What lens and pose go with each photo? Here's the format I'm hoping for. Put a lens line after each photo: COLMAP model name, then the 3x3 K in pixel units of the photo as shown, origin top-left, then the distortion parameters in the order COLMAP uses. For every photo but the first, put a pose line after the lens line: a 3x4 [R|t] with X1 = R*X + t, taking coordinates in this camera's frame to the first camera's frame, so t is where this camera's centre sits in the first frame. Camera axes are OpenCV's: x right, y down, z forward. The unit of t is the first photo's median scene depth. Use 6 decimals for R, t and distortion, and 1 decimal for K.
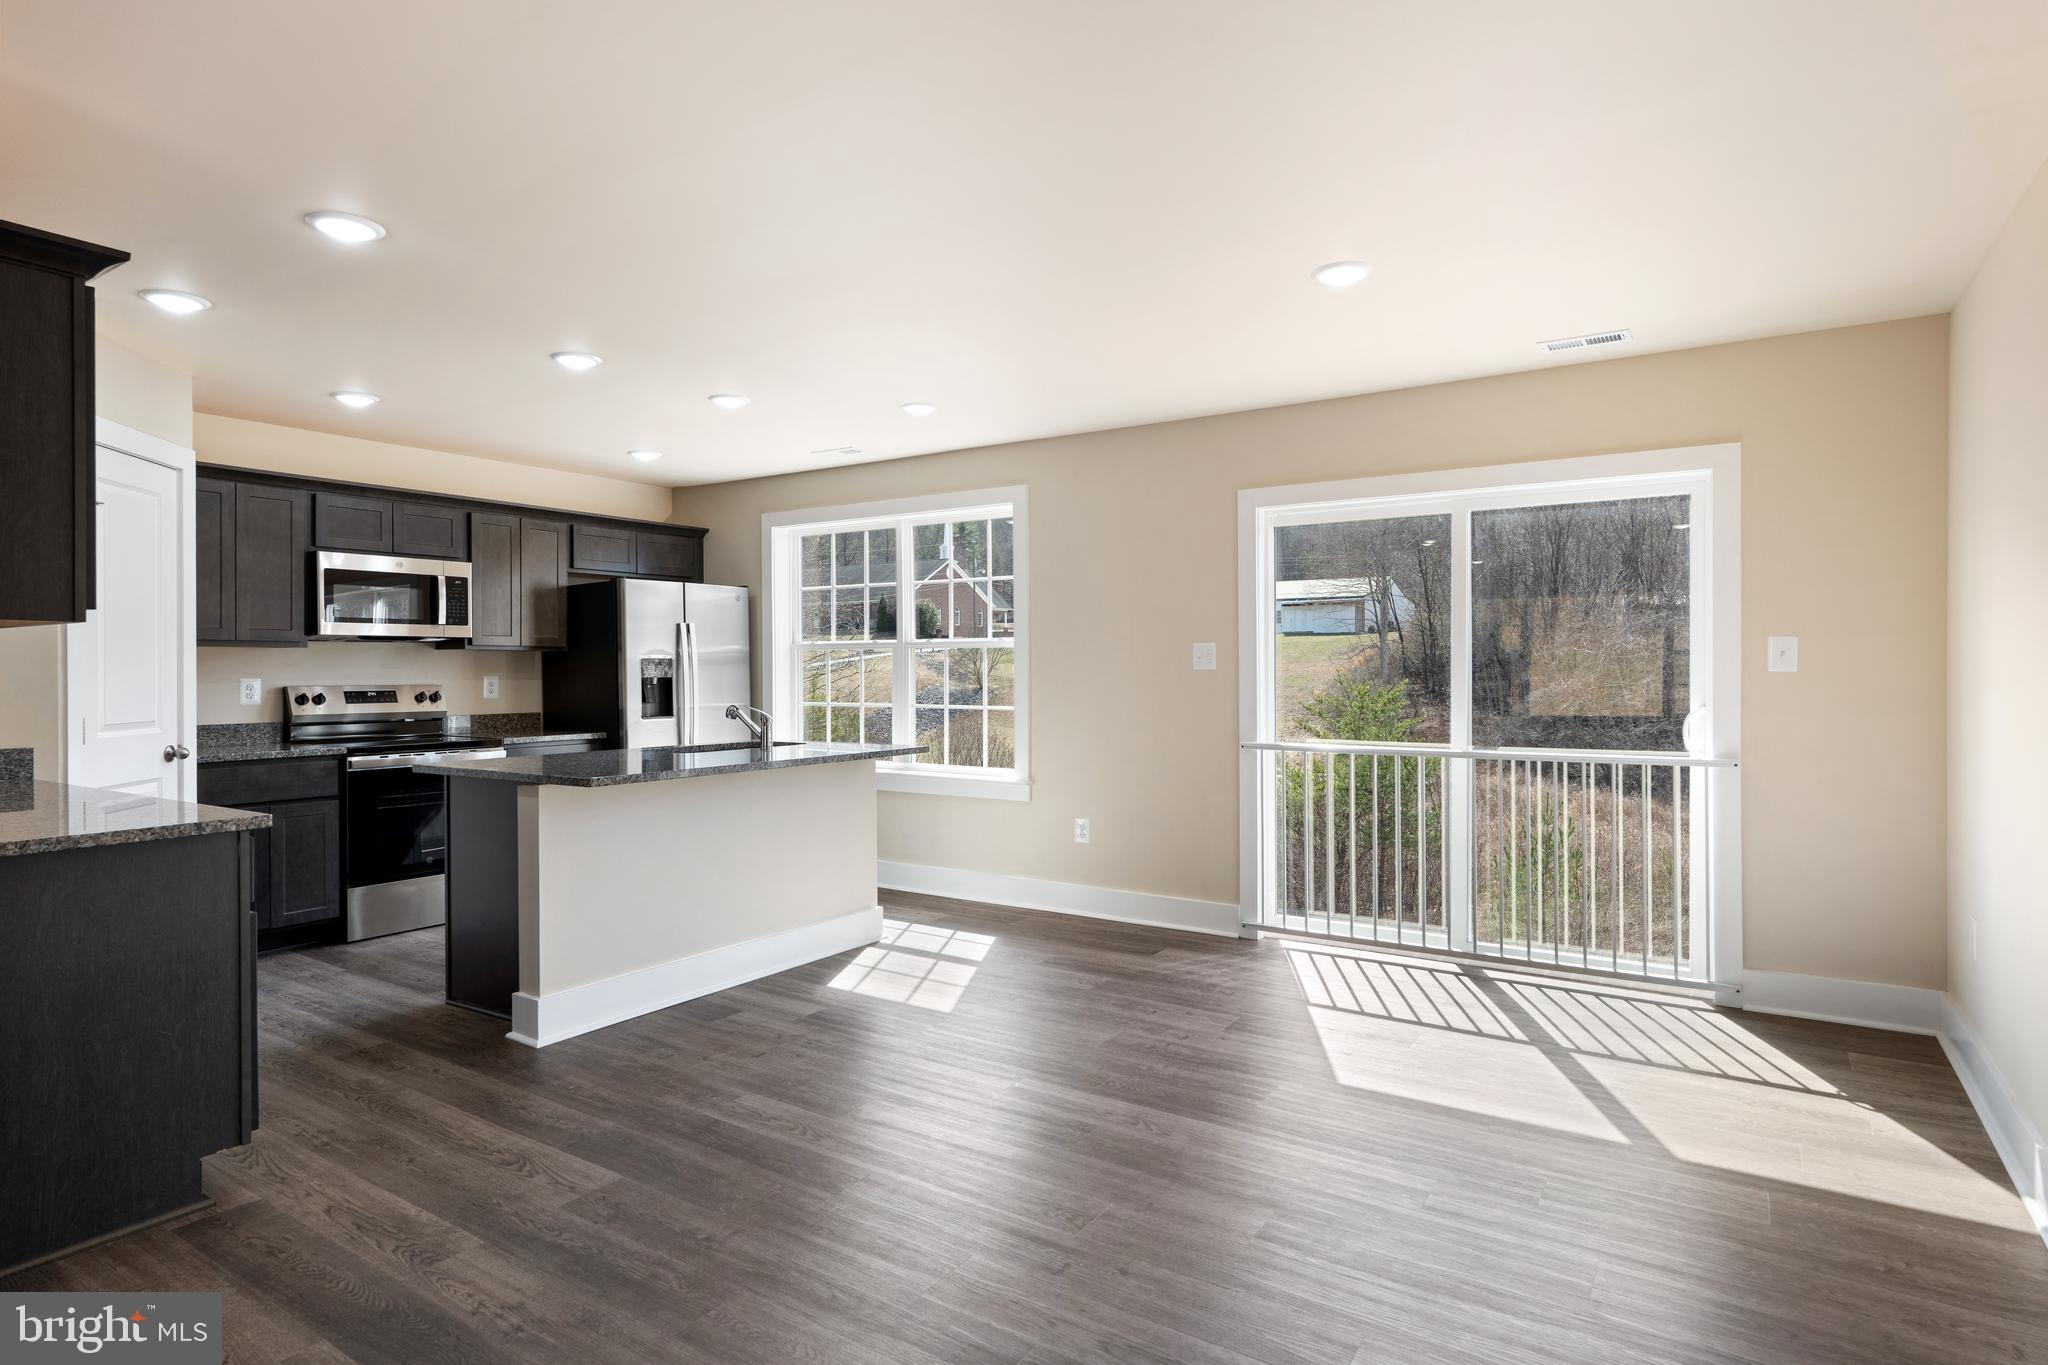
lens RADIAL K [[1094.7, 0, 1021.3], [0, 1094.7, 672.4], [0, 0, 1]] dist [-0.003310, 0.001313]
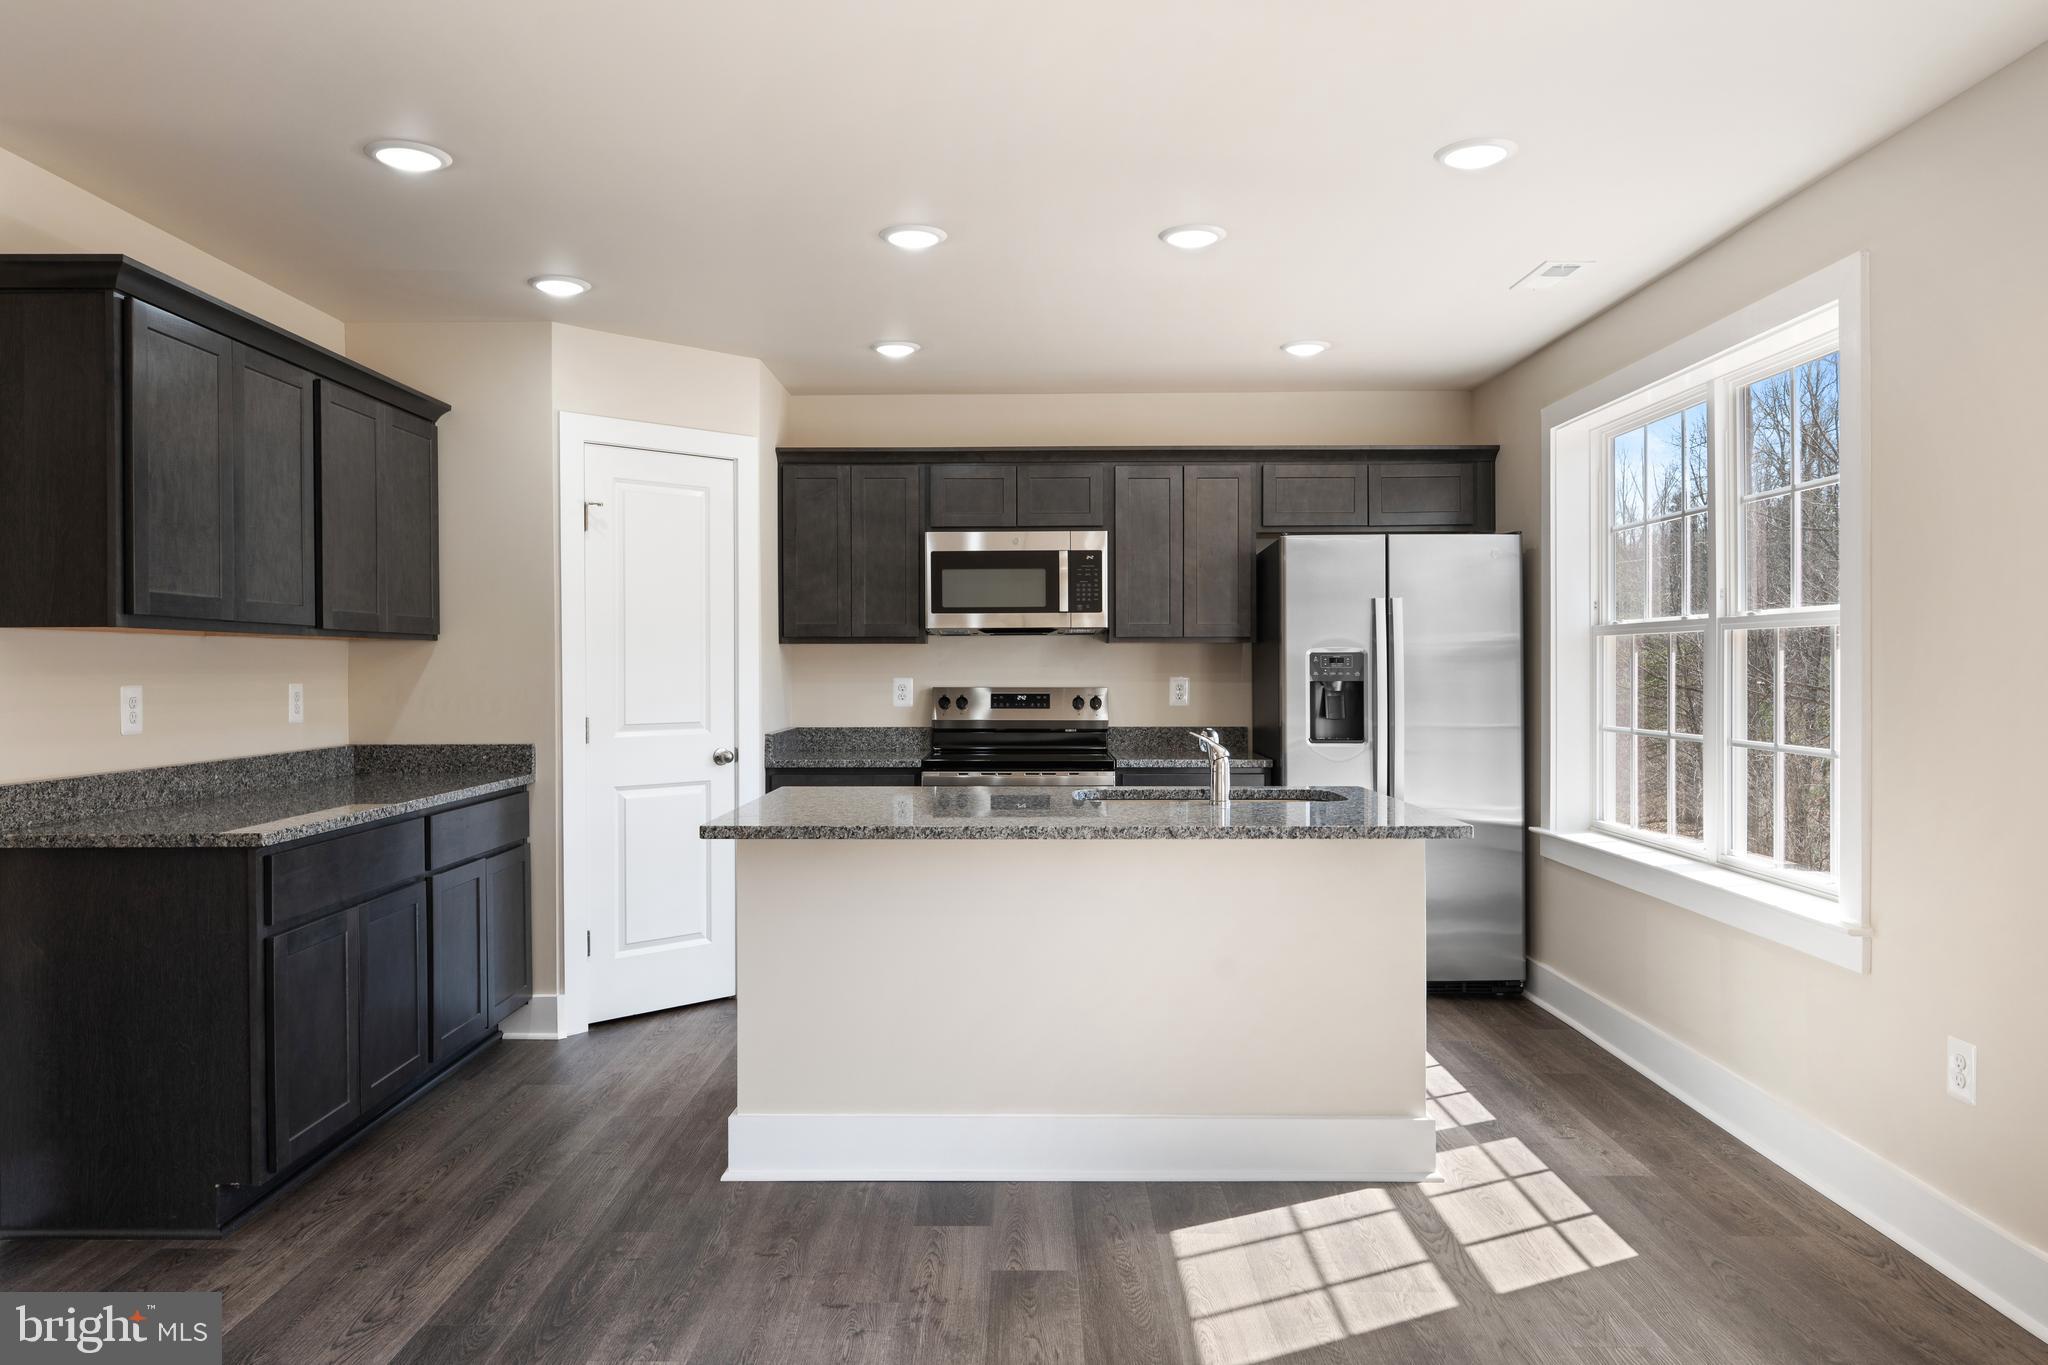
lens RADIAL K [[1375.8, 0, 1024.6], [0, 1375.8, 685.5], [0, 0, 1]] dist [-0.001988, -0.002073]
pose [[0.548119, 0.013955, -0.836284, 0.321786], [-0.002323, 0.999882, 0.015162, -0.006080], [0.836397, -0.006368, 0.548087, 0.473657]]
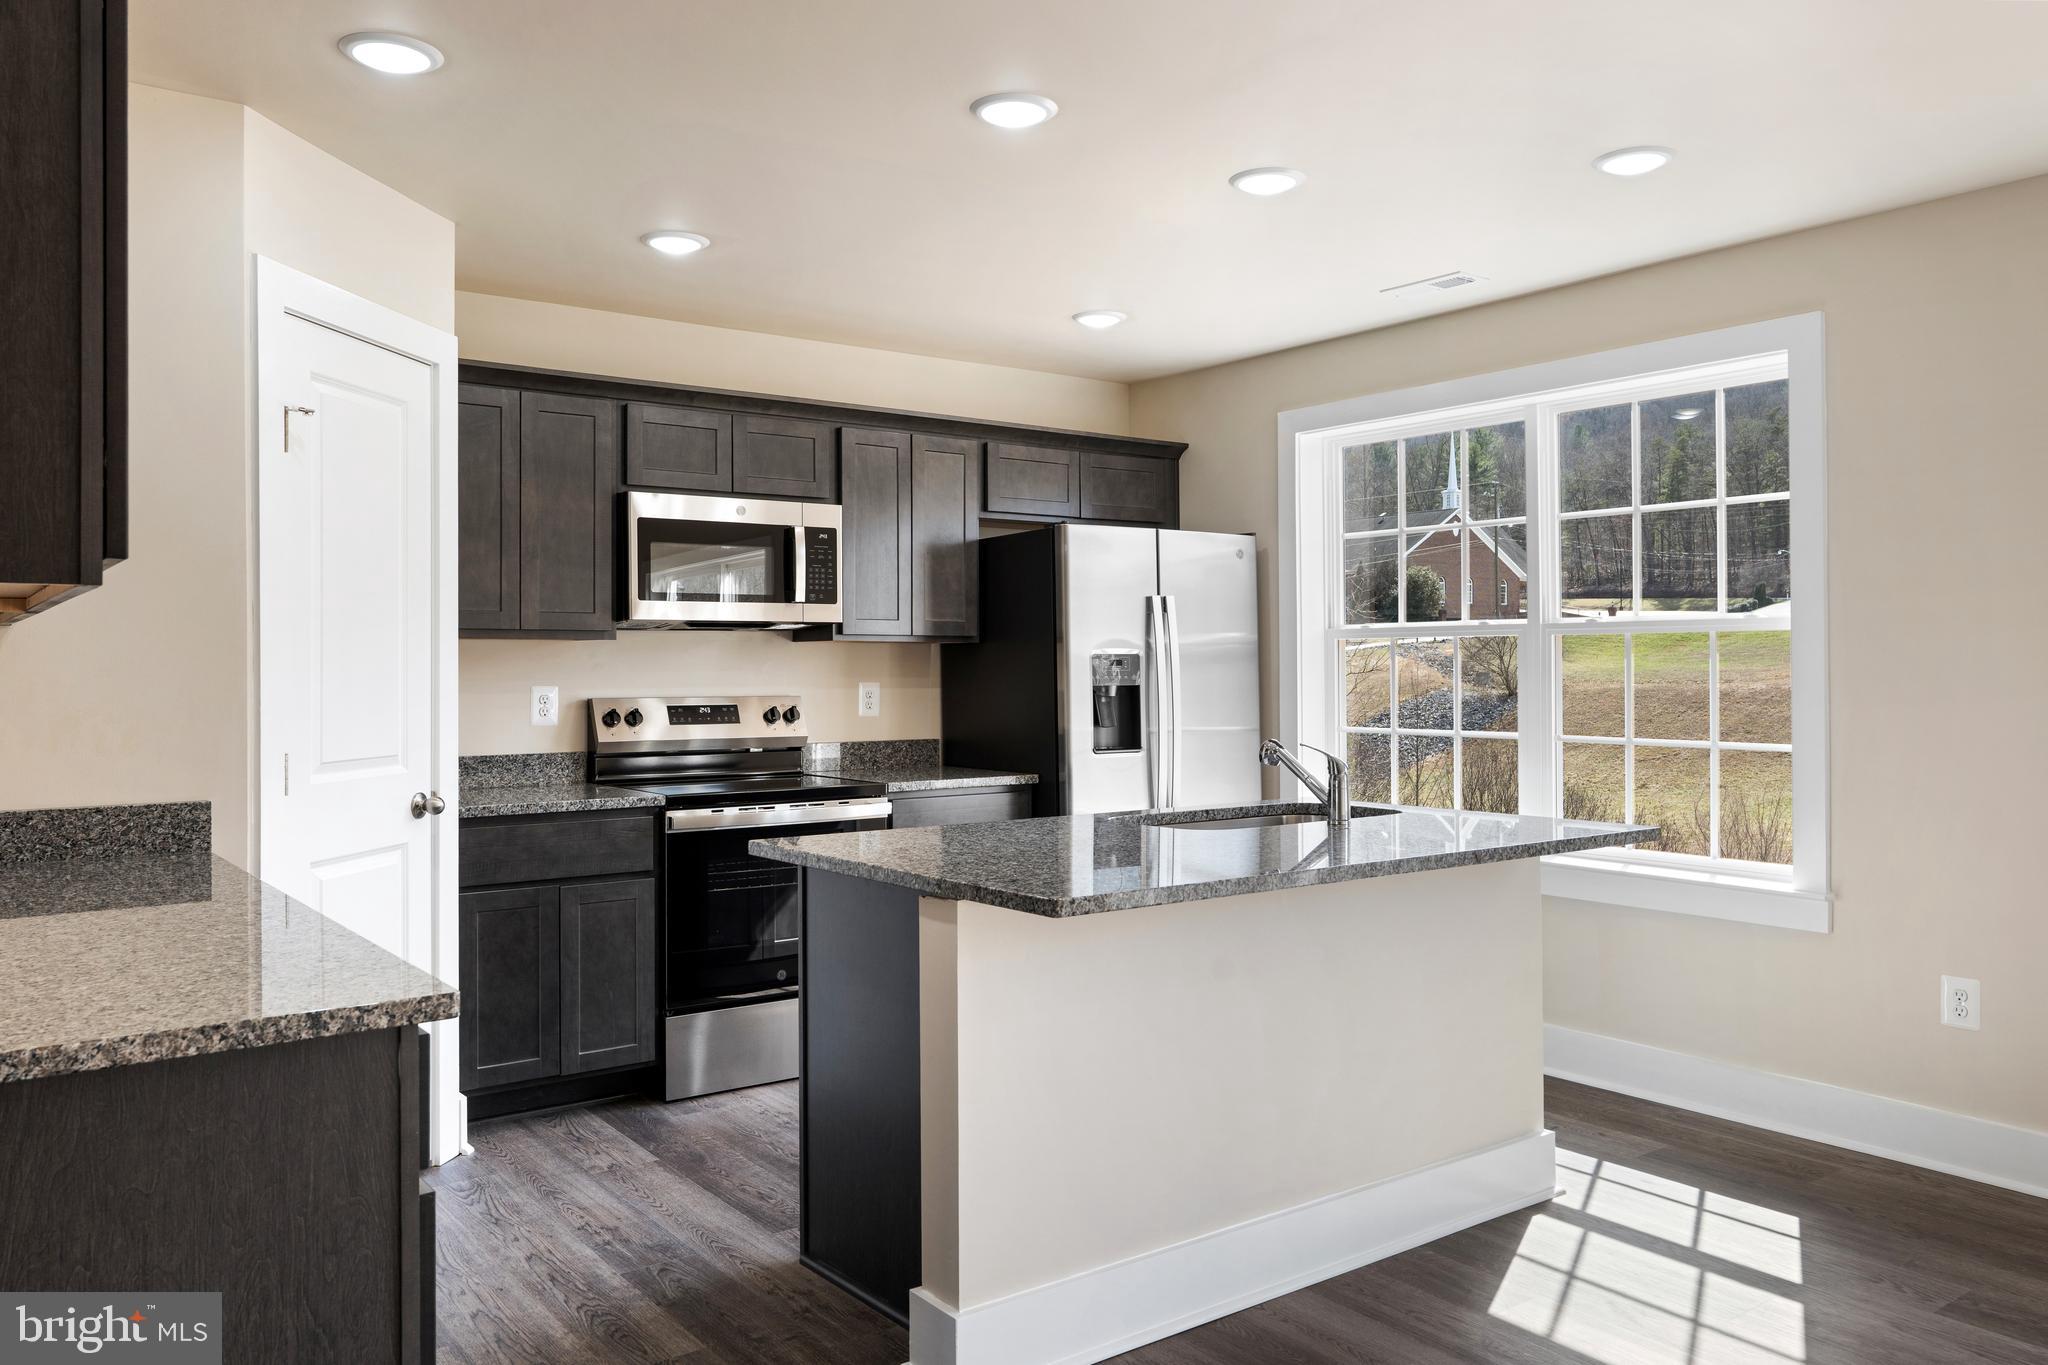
lens RADIAL K [[1488.5, 0, 1018.0], [0, 1488.5, 663.6], [0, 0, 1]] dist [0.000449, 0.003097]
pose [[0.939916, -0.001234, -0.341403, -0.125196], [-0.000380, 0.999989, -0.004662, -0.004497], [0.341405, 0.004511, 0.939905, 0.250276]]
